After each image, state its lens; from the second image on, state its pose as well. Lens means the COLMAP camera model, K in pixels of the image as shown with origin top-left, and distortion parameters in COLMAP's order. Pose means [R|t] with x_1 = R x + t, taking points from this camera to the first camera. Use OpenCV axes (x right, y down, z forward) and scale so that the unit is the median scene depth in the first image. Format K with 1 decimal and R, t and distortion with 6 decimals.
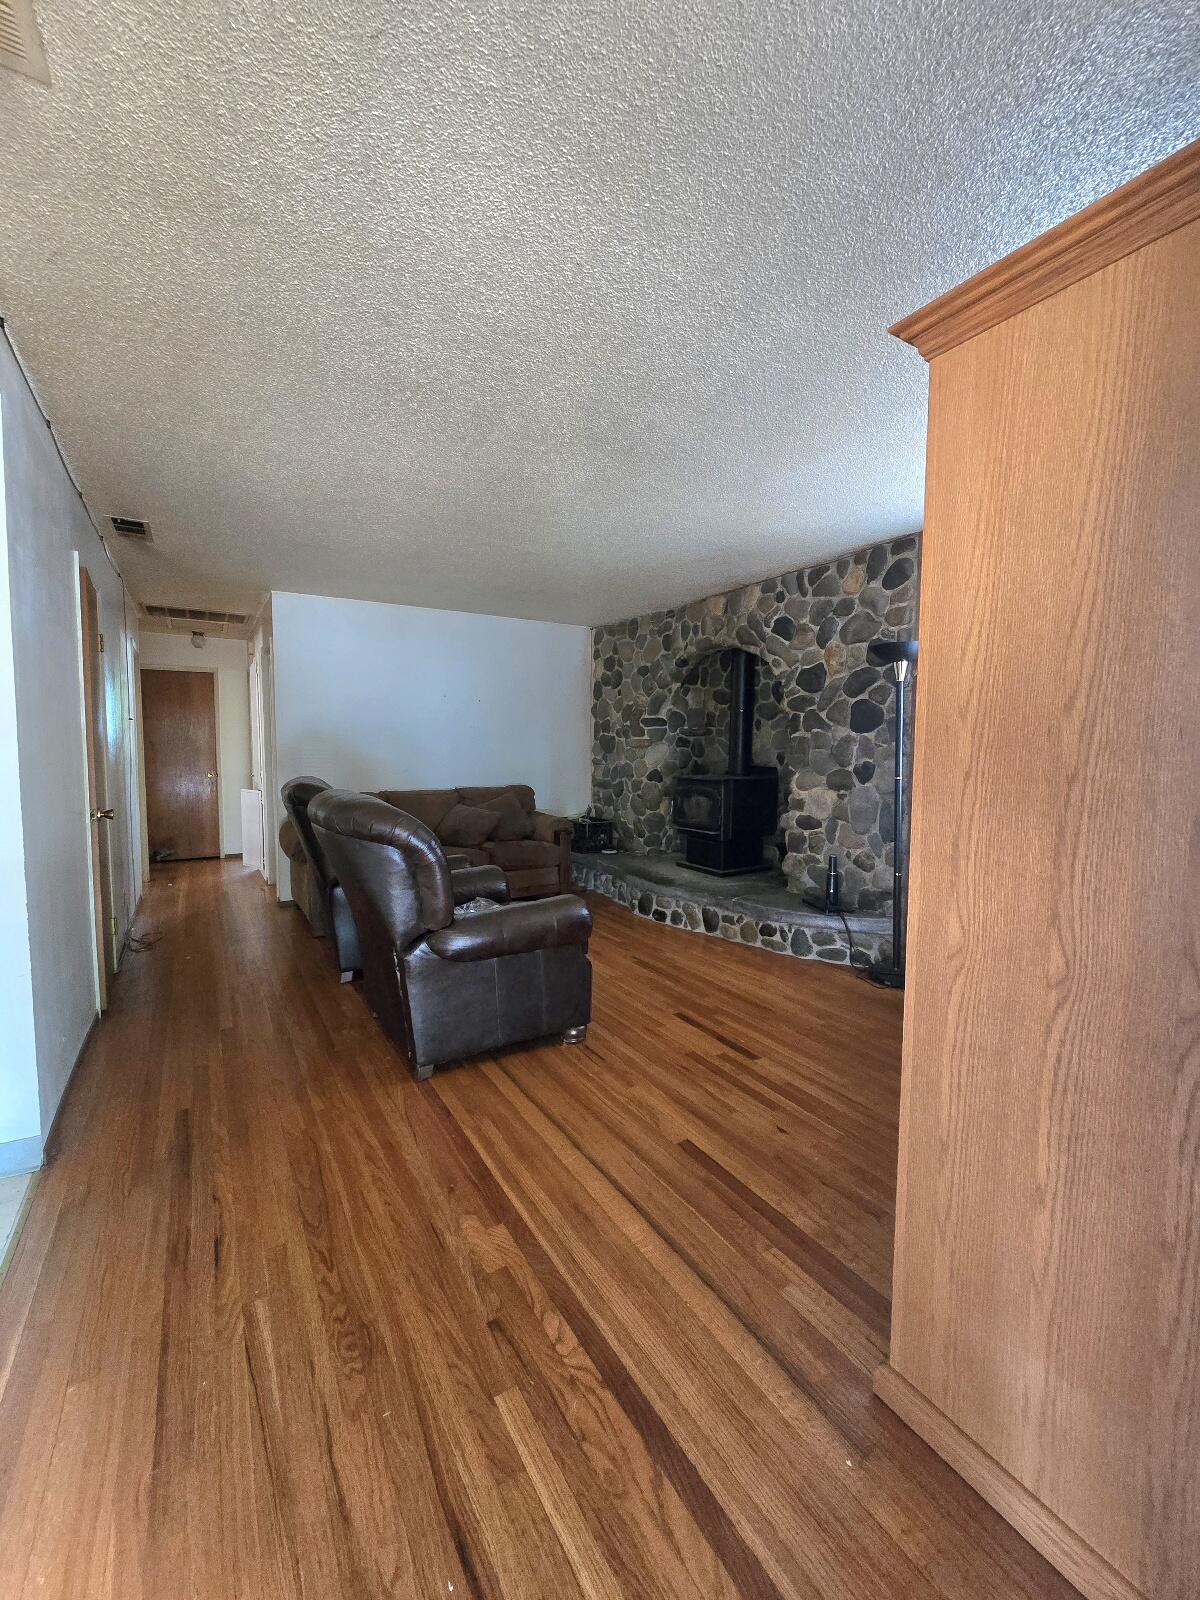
lens RADIAL K [[655.9, 0, 590.5], [0, 655.9, 798.5], [0, 0, 1]] dist [-0.003555, 0.001350]
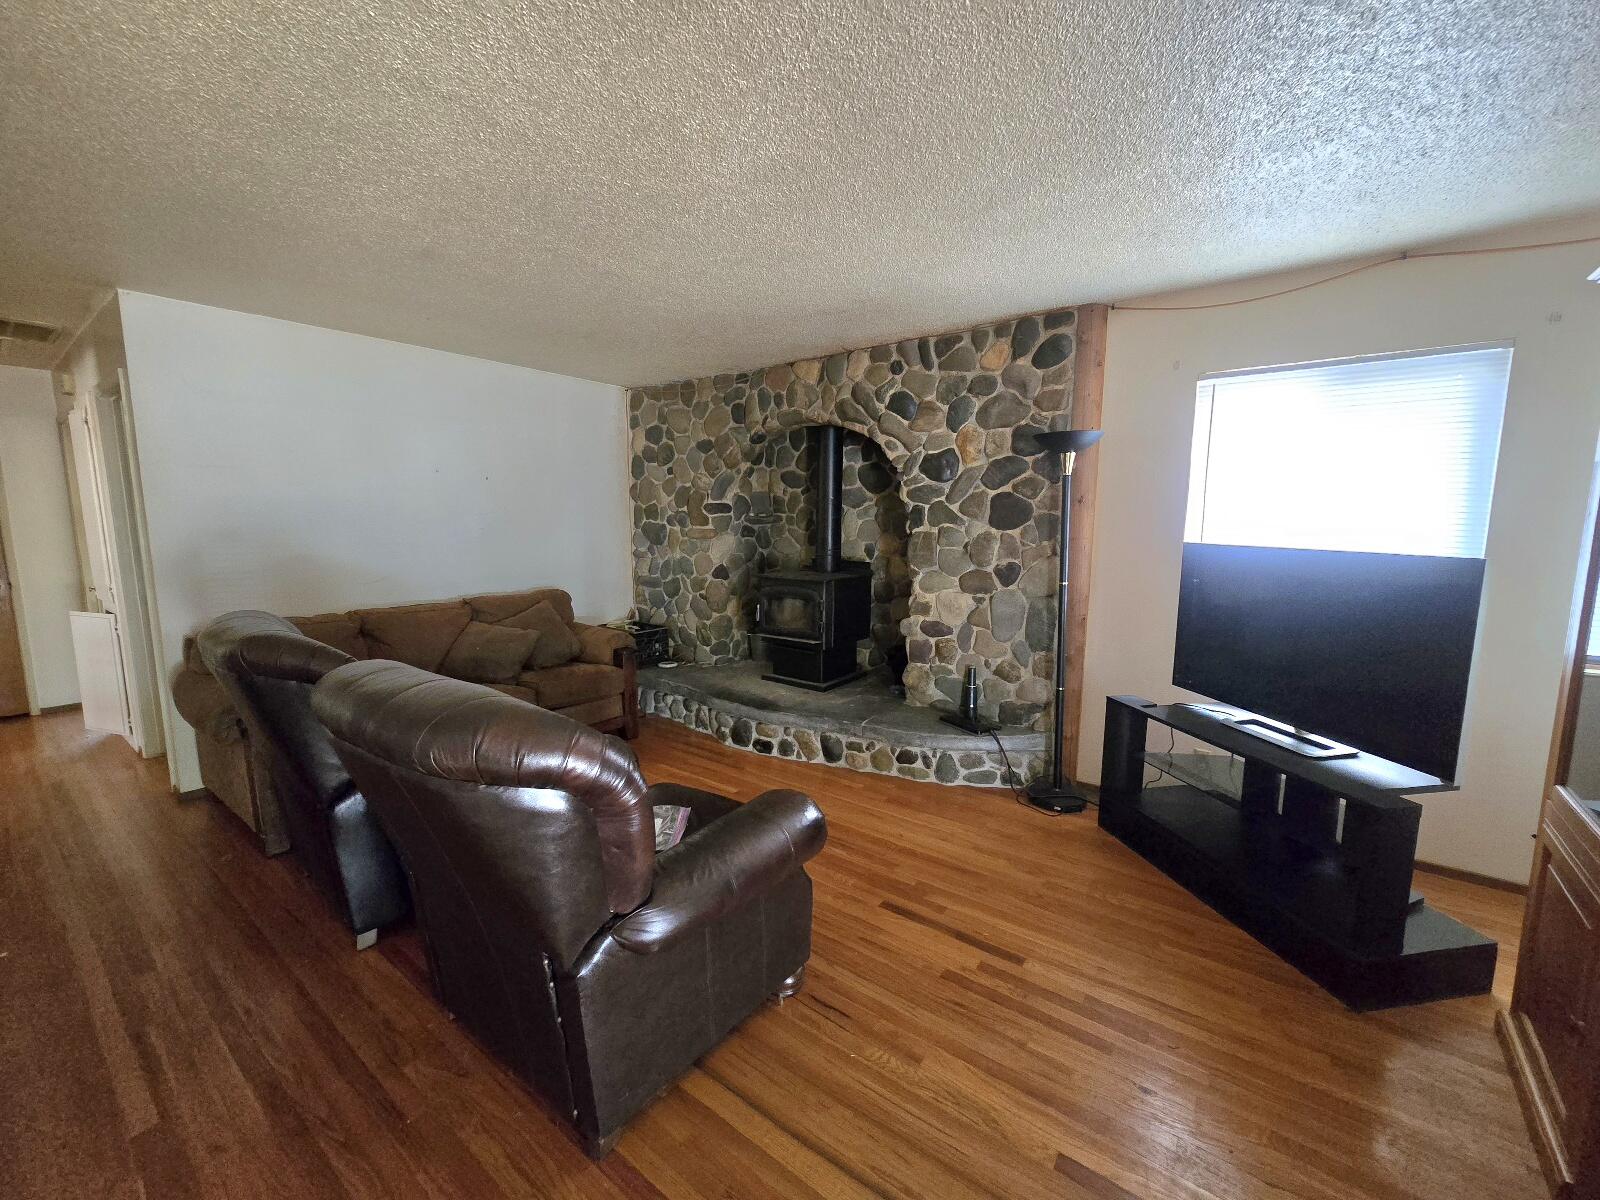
lens RADIAL K [[655.9, 0, 794.0], [0, 655.9, 608.2], [0, 0, 1]] dist [-0.003555, 0.001350]
pose [[0.930965, -0.052356, 0.361336, -0.162551], [0.030823, 0.997402, 0.065106, -0.053660], [-0.363806, -0.049474, 0.930160, 0.235987]]
